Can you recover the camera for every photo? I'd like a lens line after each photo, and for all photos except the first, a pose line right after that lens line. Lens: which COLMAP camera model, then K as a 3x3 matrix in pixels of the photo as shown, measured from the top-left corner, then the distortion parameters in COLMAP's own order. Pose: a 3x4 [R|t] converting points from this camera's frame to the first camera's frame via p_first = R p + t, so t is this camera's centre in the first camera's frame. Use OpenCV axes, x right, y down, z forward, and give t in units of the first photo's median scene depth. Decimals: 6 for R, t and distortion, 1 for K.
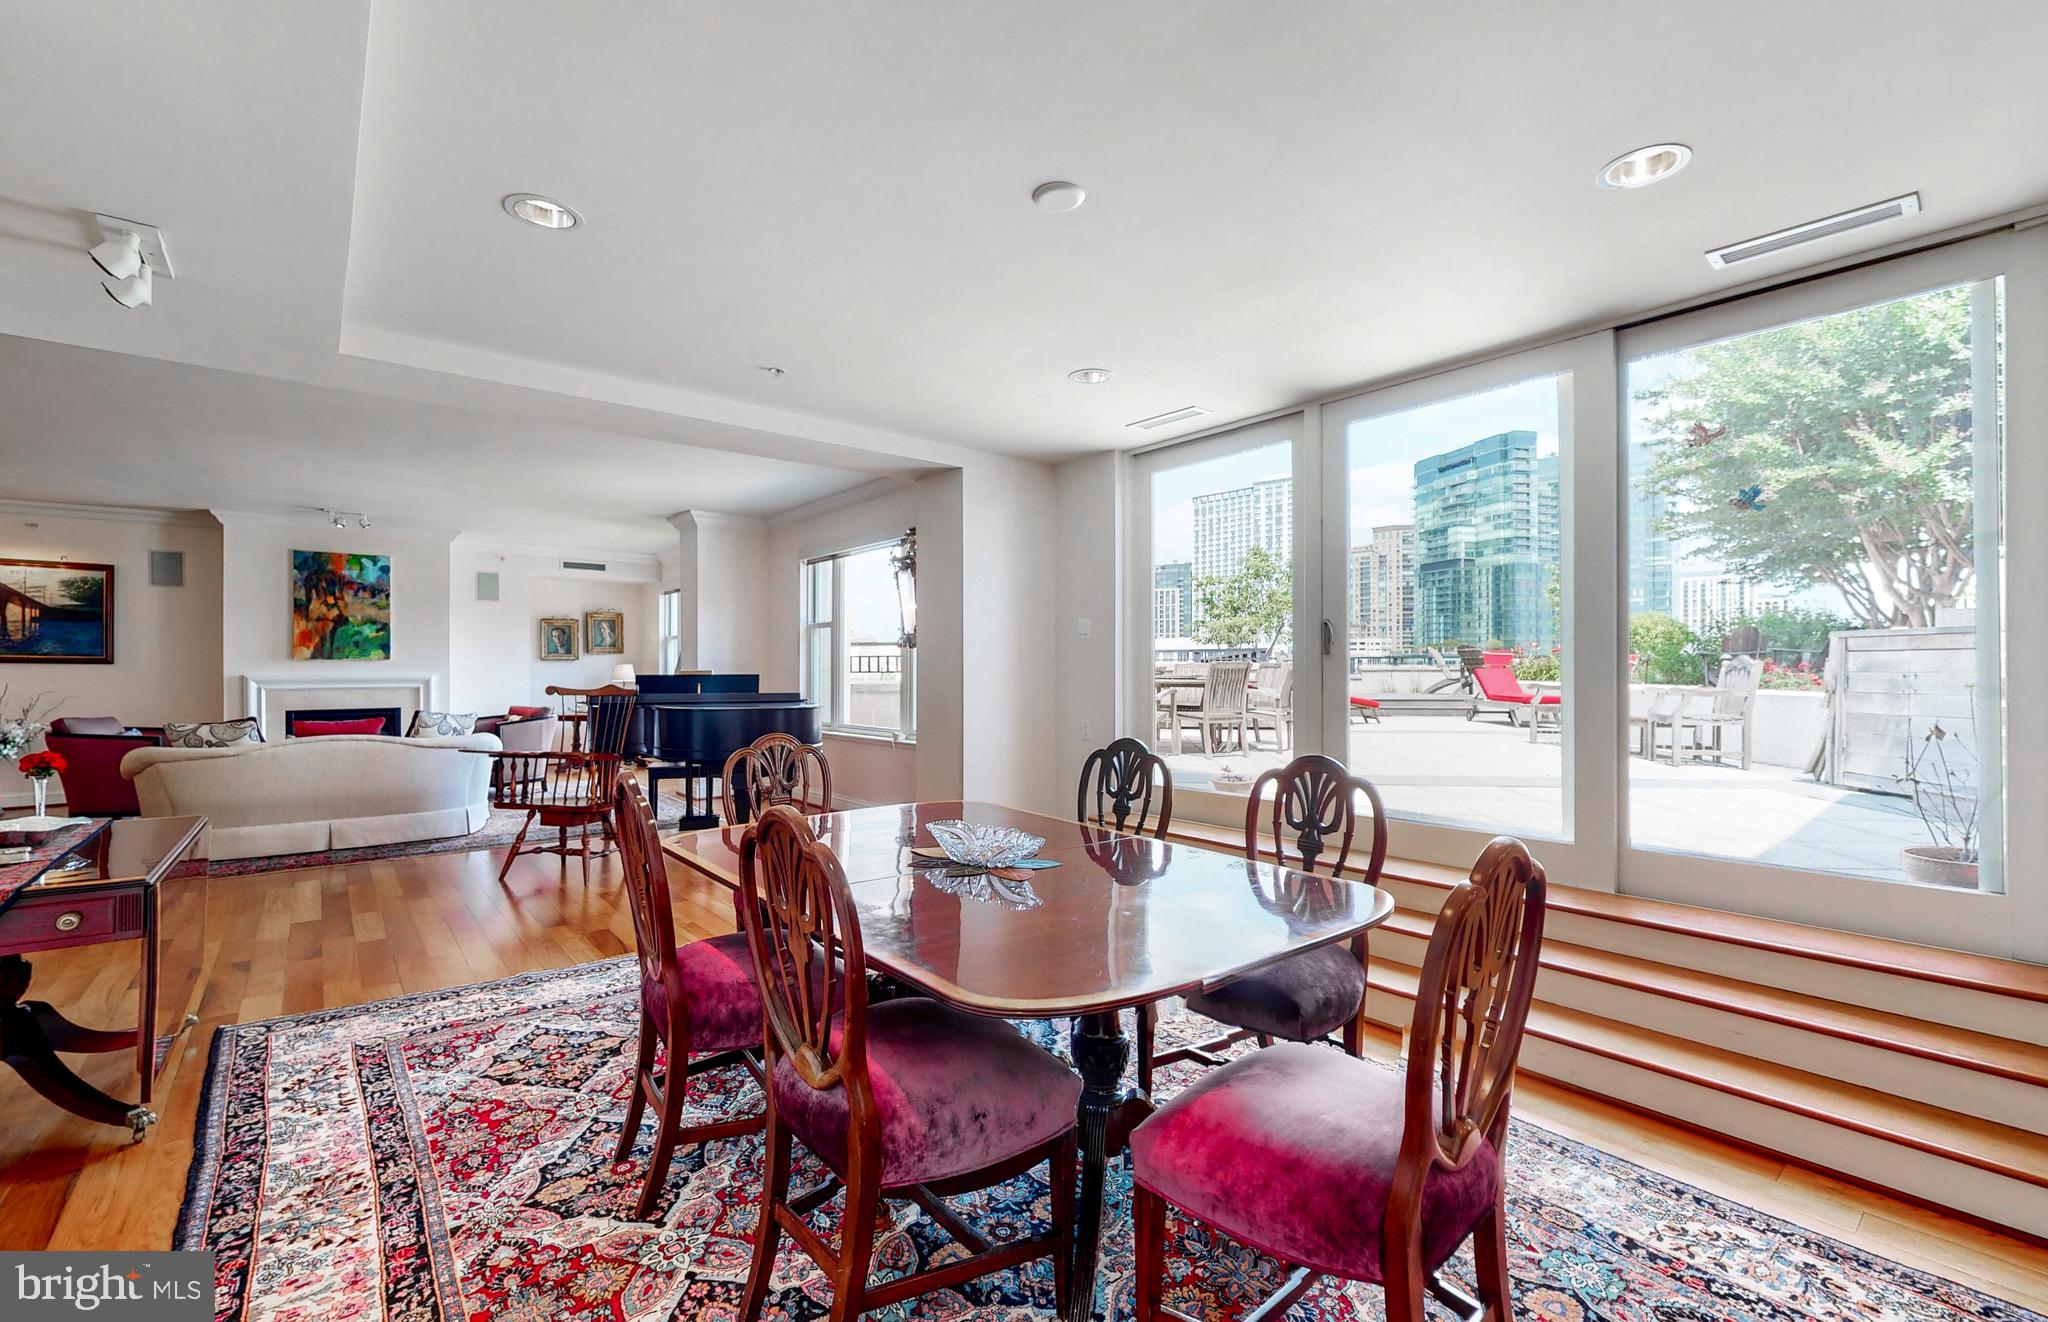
lens RADIAL K [[881.7, 0, 1026.2], [0, 881.7, 670.2], [0, 0, 1]] dist [0.003371, -0.000940]
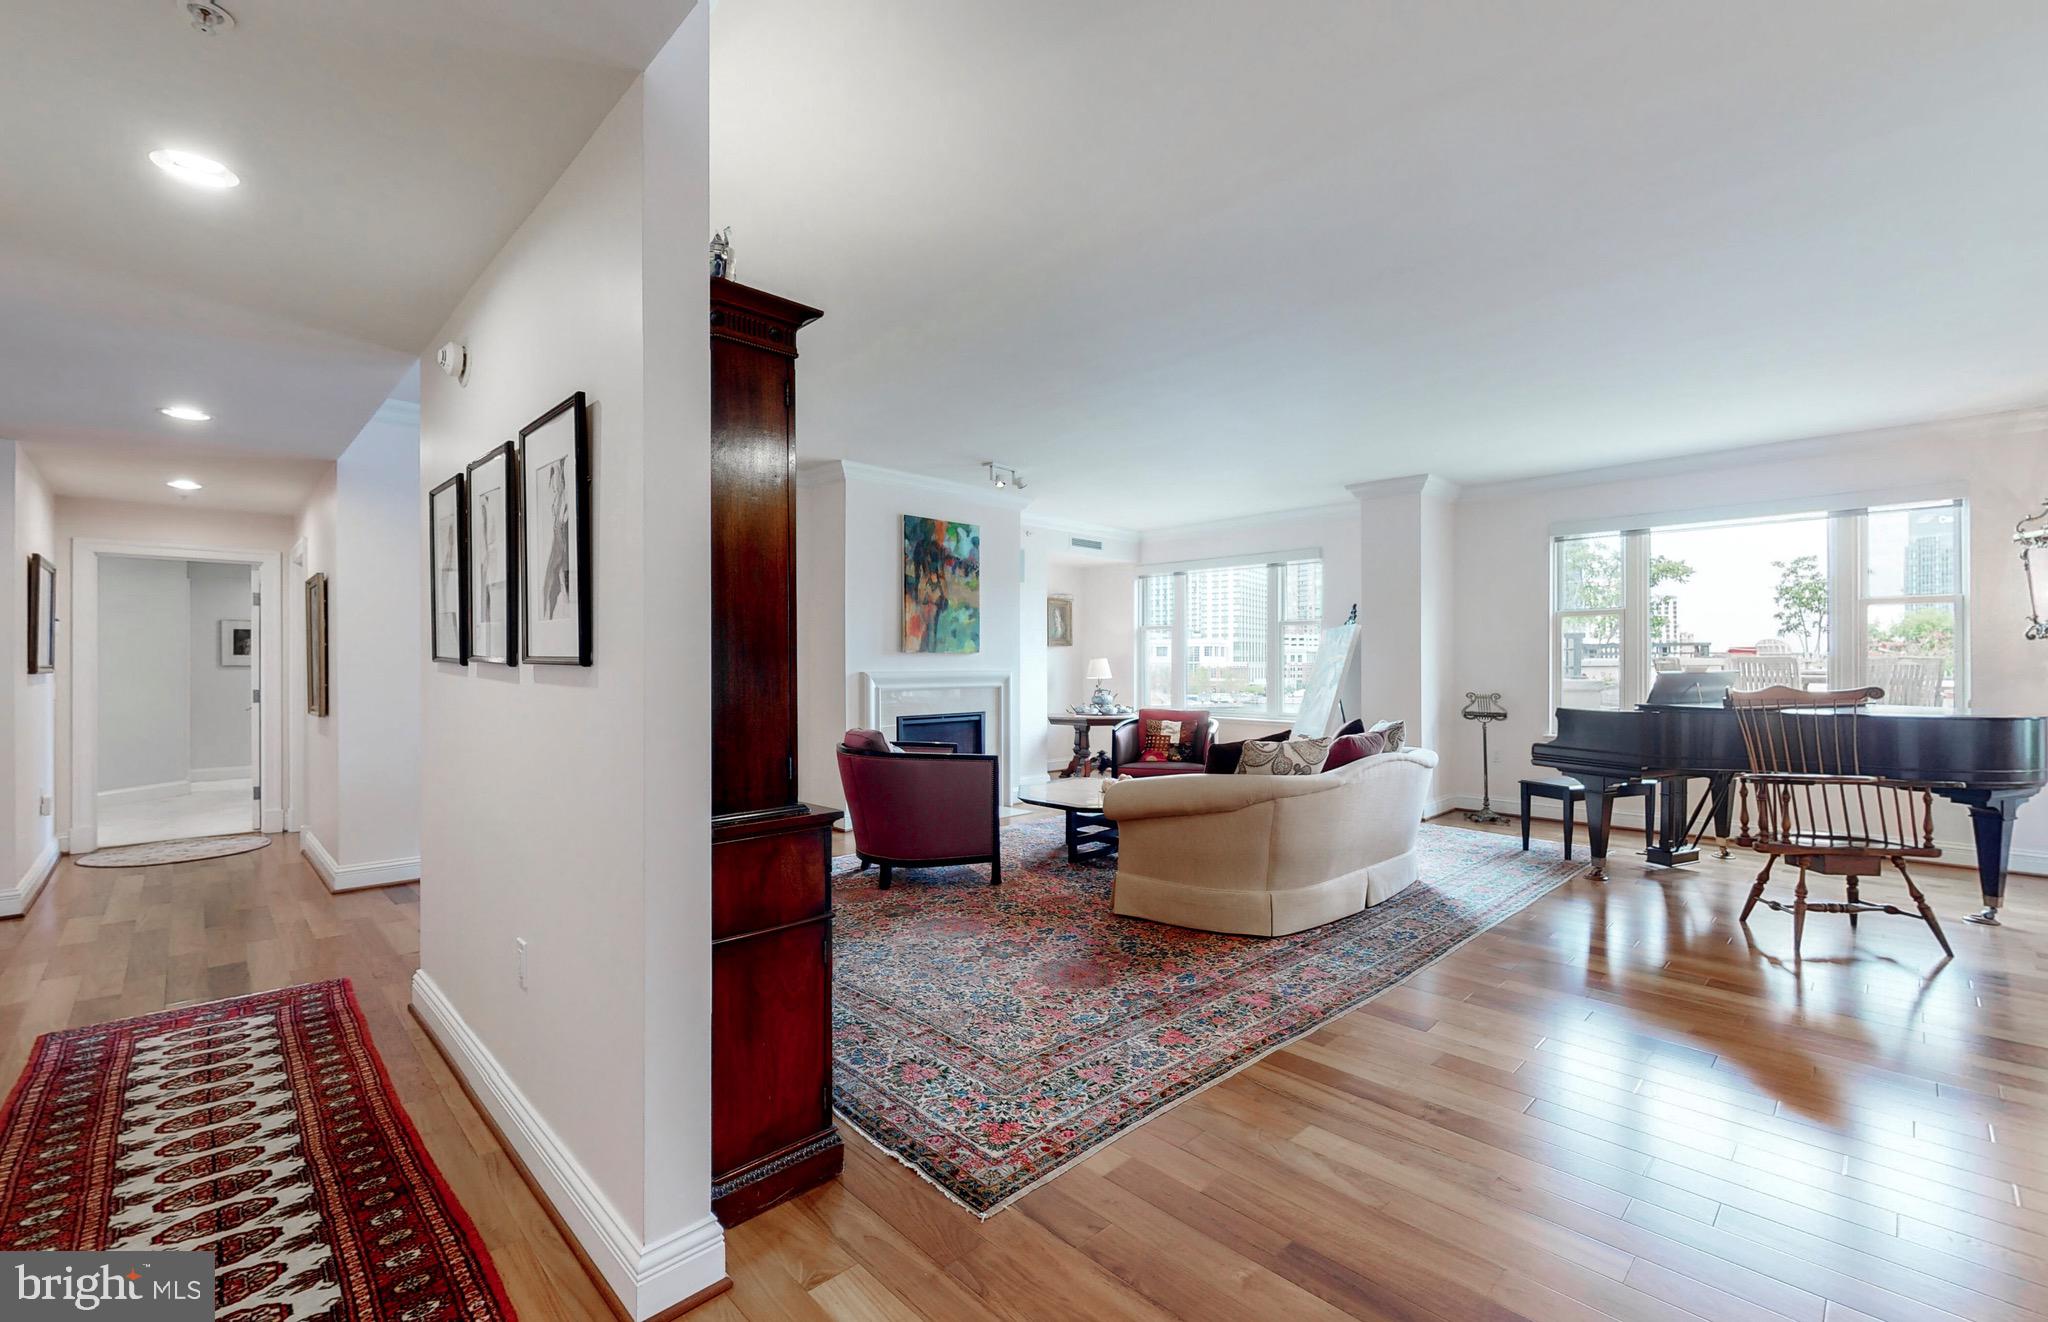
lens RADIAL K [[881.7, 0, 1032.7], [0, 881.7, 666.4], [0, 0, 1]] dist [0.003371, -0.000940]
pose [[0.994855, 0.001495, 0.101302, -0.776761], [-0.001689, 0.999997, 0.001831, -0.000878], [-0.101299, -0.001993, 0.994854, 0.191404]]
